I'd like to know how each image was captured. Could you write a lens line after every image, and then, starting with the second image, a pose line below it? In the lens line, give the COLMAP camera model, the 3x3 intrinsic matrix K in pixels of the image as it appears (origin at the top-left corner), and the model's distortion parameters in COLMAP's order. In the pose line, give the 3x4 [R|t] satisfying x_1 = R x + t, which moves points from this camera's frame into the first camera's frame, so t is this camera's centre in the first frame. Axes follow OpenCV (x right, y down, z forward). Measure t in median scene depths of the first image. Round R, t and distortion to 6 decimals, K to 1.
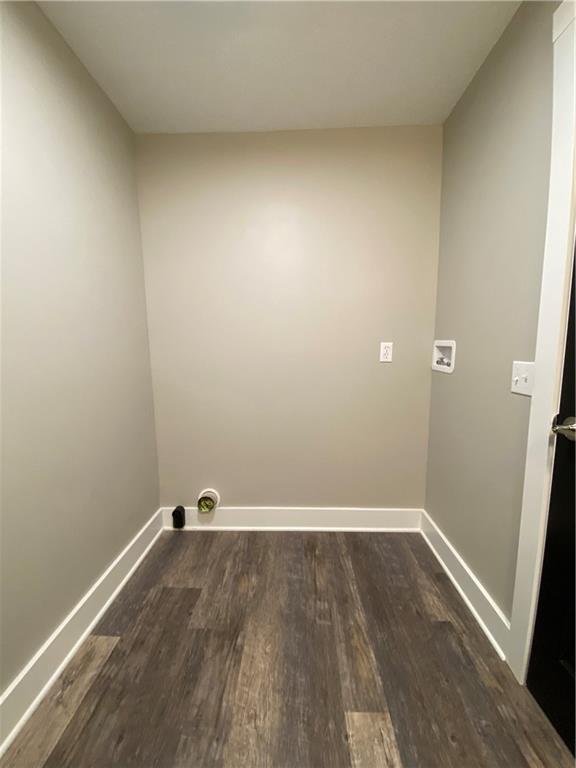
lens RADIAL K [[309.8, 0, 288.0], [0, 309.8, 384.0], [0, 0, 1]] dist [0.039107, -0.031429]
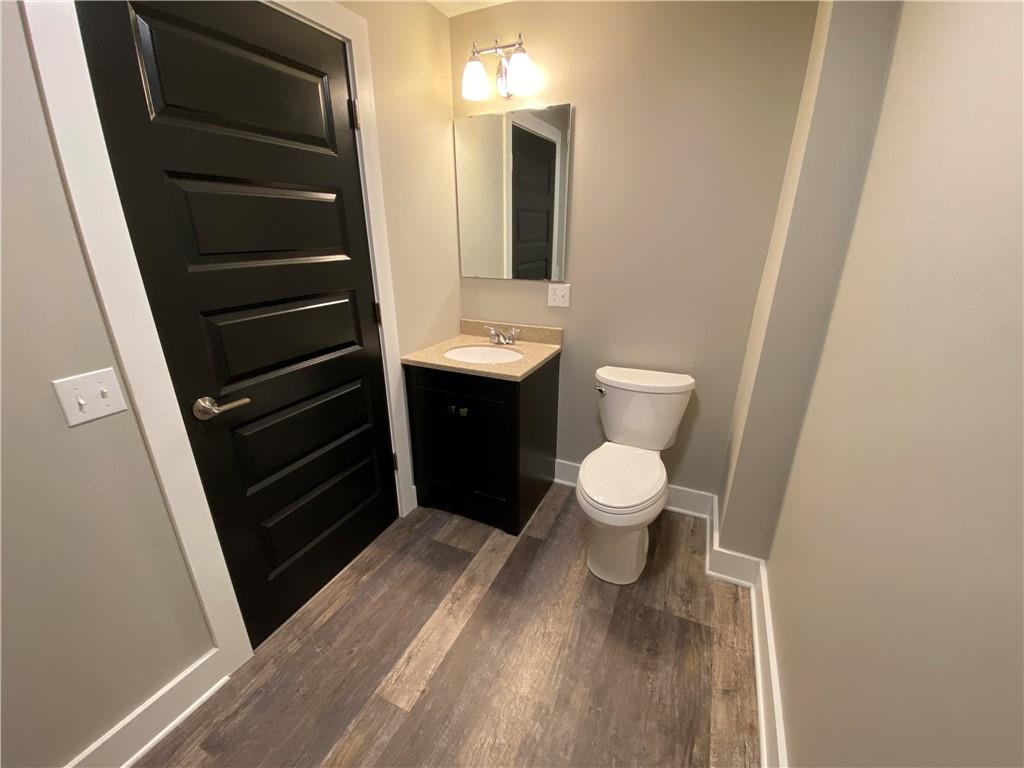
lens RADIAL K [[425.3, 0, 514.5], [0, 425.3, 387.3], [0, 0, 1]] dist [-0.000410, -0.000020]
pose [[-0.919358, -0.135222, 0.369454, -0.484715], [0.050190, 0.891093, 0.451037, -0.449143], [-0.390208, 0.433207, -0.812446, 1.528018]]
